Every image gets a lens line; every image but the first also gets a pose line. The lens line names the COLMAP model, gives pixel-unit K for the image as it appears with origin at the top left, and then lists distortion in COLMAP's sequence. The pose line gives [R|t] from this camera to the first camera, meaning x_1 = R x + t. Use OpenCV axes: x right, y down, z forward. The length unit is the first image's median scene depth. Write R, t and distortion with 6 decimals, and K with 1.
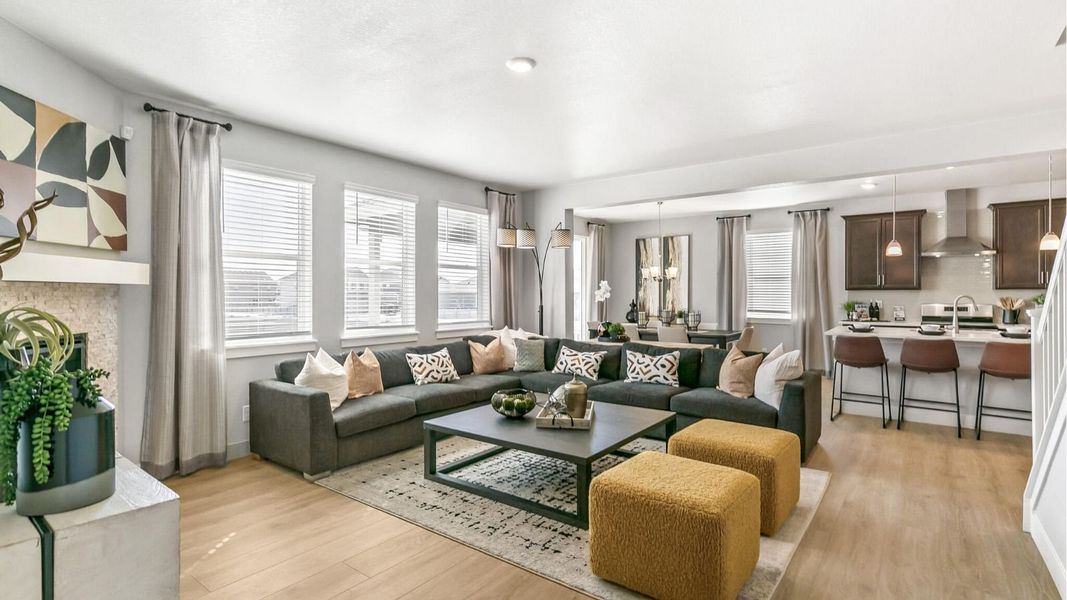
lens RADIAL K [[518.7, 0, 522.3], [0, 518.7, 305.6], [0, 0, 1]] dist [0.011932, -0.000116]
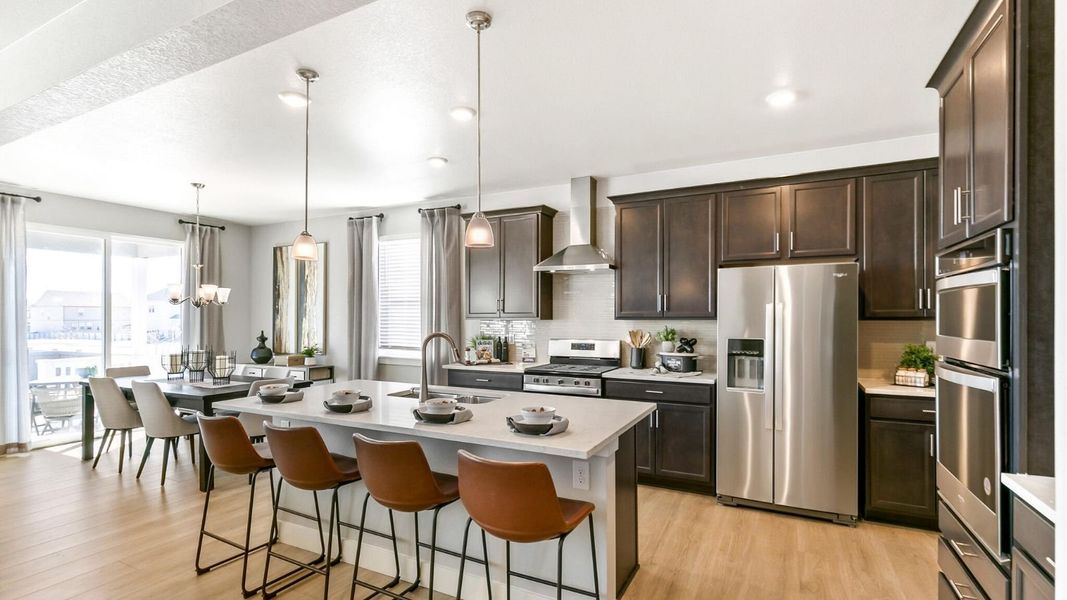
lens RADIAL K [[497.1, 0, 523.1], [0, 497.1, 324.8], [0, 0, 1]] dist [0.004884, -0.000285]
pose [[0.988071, -0.002217, 0.153981, 0.867863], [0.003521, 0.999960, -0.008195, -0.023479], [-0.153956, 0.008640, 0.988040, 0.463647]]
